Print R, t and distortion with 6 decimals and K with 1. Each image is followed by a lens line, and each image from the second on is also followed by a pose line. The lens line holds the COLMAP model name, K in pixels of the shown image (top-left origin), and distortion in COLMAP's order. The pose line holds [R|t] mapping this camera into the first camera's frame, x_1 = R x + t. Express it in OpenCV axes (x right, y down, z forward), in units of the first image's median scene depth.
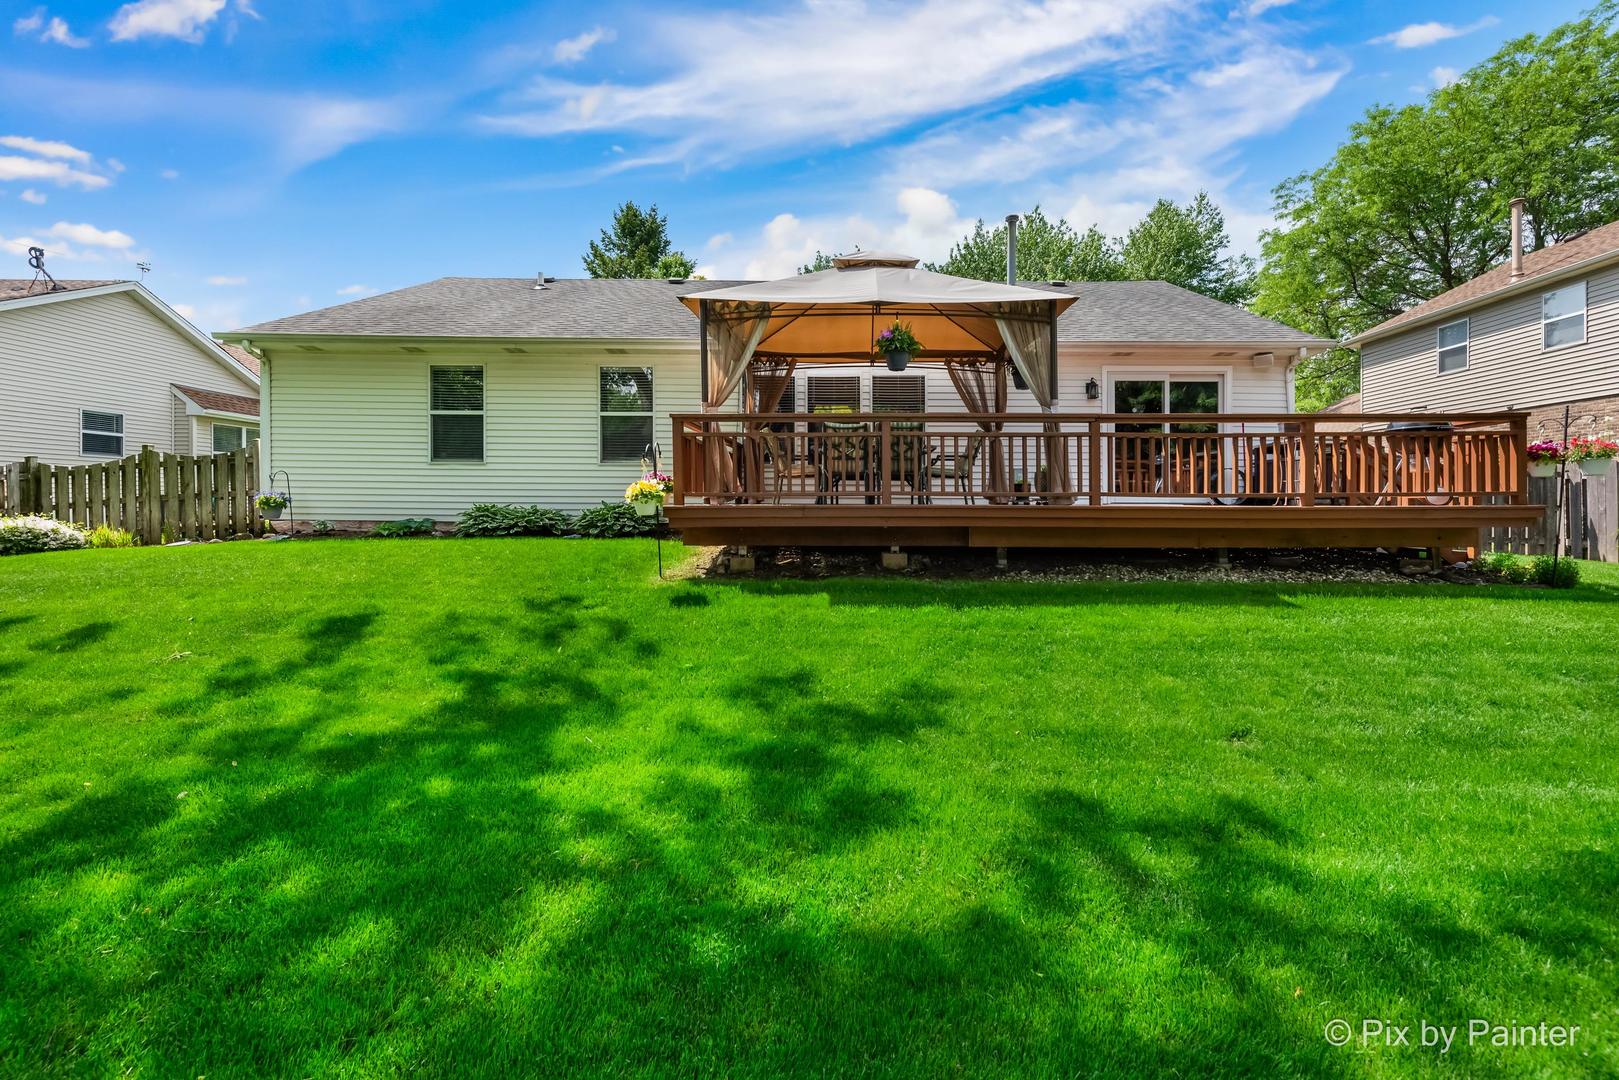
lens RADIAL K [[664.3, 0, 839.6], [0, 664.3, 530.6], [0, 0, 1]] dist [-0.002118, -0.000426]
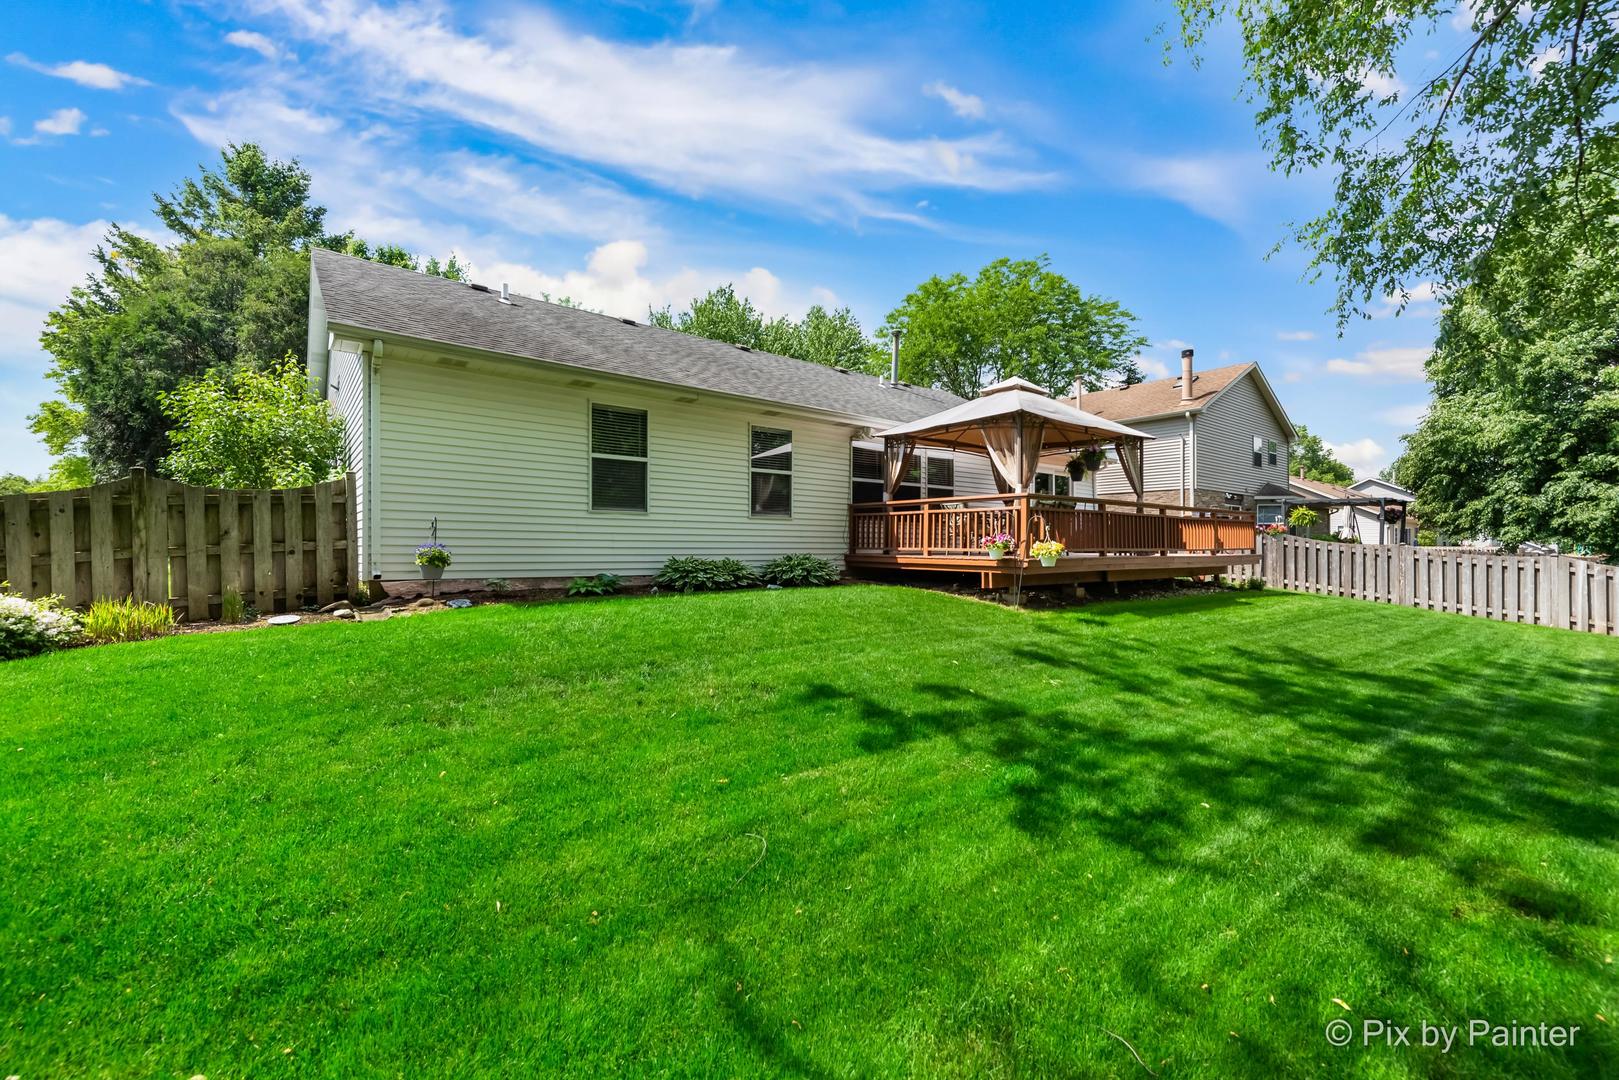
lens RADIAL K [[645.9, 0, 825.1], [0, 645.9, 549.3], [0, 0, 1]] dist [0.002885, -0.000162]
pose [[0.781959, -0.007234, 0.623288, -0.940483], [0.021421, 0.999654, -0.015272, -0.031655], [-0.622962, 0.025294, 0.781843, 0.129843]]
